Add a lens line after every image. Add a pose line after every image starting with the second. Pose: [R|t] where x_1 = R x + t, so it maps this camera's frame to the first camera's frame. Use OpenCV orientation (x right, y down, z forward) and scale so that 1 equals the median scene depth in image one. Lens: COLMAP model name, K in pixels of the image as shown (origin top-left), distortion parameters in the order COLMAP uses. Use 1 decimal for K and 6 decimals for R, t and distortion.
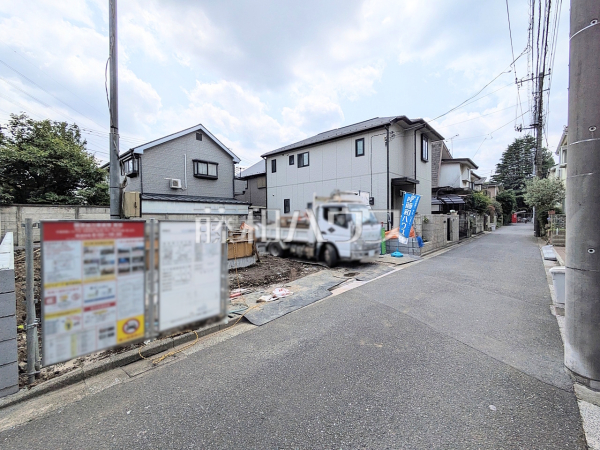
lens RADIAL K [[257.6, 0, 300.9], [0, 257.6, 226.2], [0, 0, 1]] dist [0.000831, 0.000724]
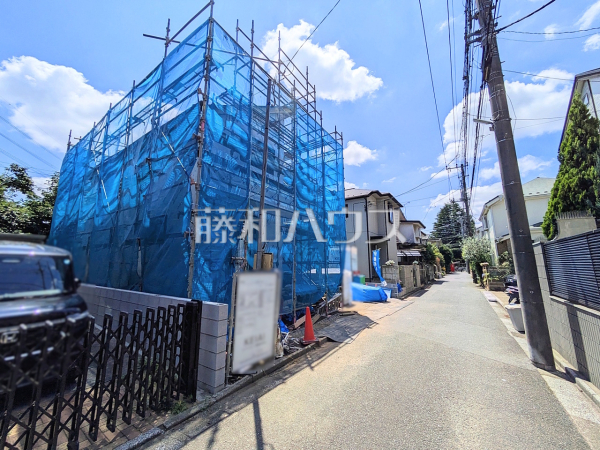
lens RADIAL K [[235.7, 0, 299.7], [0, 235.7, 224.1], [0, 0, 1]] dist [0.001445, 0.000187]
pose [[0.991193, 0.035235, 0.127654, -0.121707], [-0.008976, 0.979612, -0.200699, -0.004840], [-0.132123, 0.197786, 0.971300, -0.085213]]
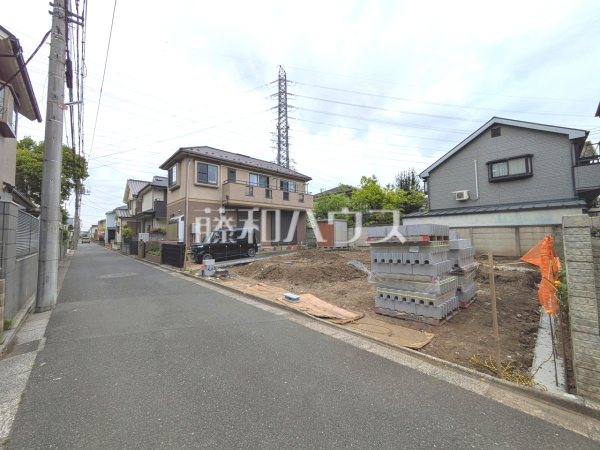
lens RADIAL K [[236.2, 0, 299.8], [0, 236.2, 224.1], [0, 0, 1]] dist [0.000445, 0.000560]
pose [[-0.089074, -0.039895, -0.995226, 0.437870], [-0.017056, 0.999112, -0.038524, -0.017060], [0.995879, 0.013544, -0.089675, 0.496374]]
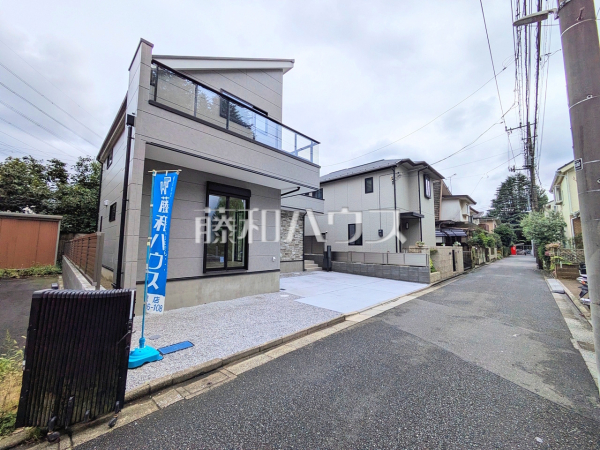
lens RADIAL K [[235.7, 0, 299.7], [0, 235.7, 224.1], [0, 0, 1]] dist [0.001445, 0.000187]
pose [[0.999042, 0.014498, -0.041283, -0.025156], [-0.019496, 0.992171, -0.123357, -0.003505], [0.039171, 0.124044, 0.991503, -0.012223]]
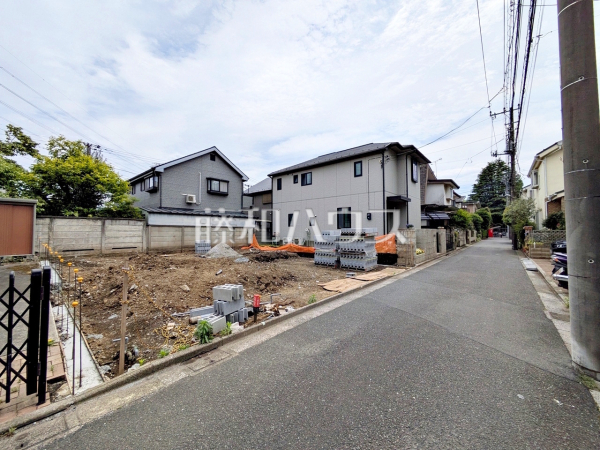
lens RADIAL K [[236.2, 0, 299.8], [0, 236.2, 224.1], [0, 0, 1]] dist [0.000445, 0.000560]
pose [[0.999835, 0.009606, 0.015390, -0.034680], [-0.008648, 0.998089, -0.061183, 0.000418], [-0.015948, 0.061040, 0.998008, -0.012101]]
